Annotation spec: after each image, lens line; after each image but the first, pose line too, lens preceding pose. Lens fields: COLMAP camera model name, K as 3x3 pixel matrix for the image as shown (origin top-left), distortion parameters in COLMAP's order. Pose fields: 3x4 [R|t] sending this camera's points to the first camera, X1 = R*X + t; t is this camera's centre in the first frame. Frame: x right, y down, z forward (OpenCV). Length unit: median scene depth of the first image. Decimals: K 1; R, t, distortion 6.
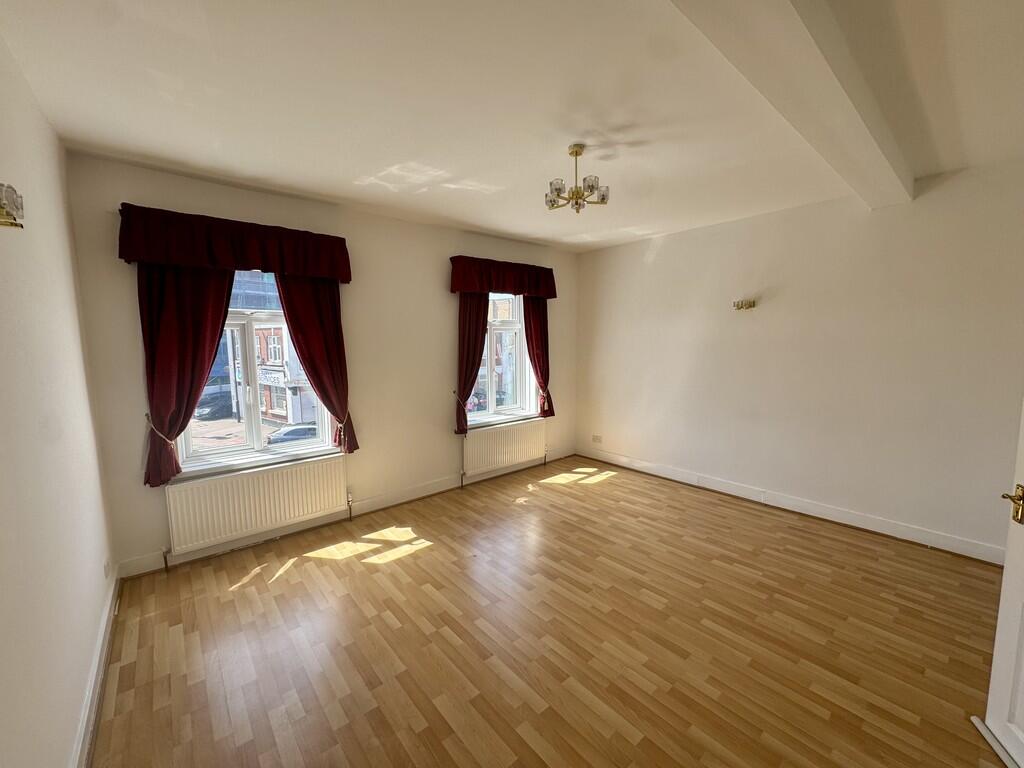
lens RADIAL K [[408.6, 0, 511.0], [0, 408.6, 384.7], [0, 0, 1]] dist [-0.001008, -0.000401]
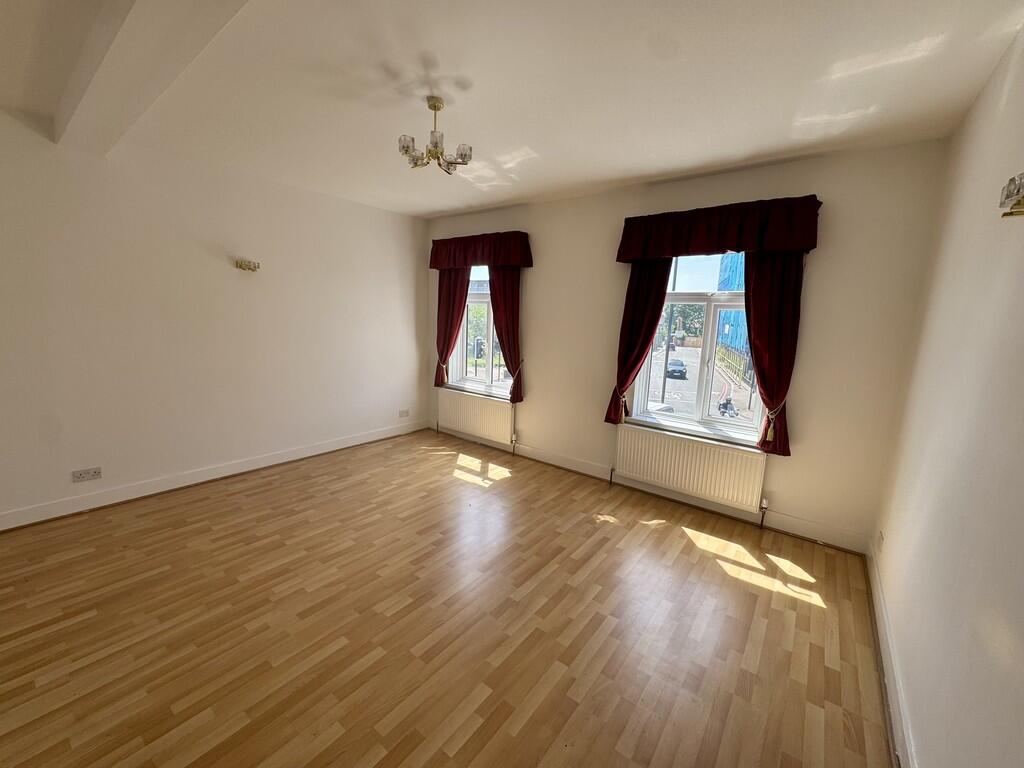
lens RADIAL K [[408.6, 0, 512.2], [0, 408.6, 384.2], [0, 0, 1]] dist [-0.001008, -0.000401]
pose [[0.206693, 0.178599, -0.961967, 0.882166], [-0.142661, 0.978192, 0.150959, -0.086793], [0.967949, 0.106033, 0.227664, 0.754745]]
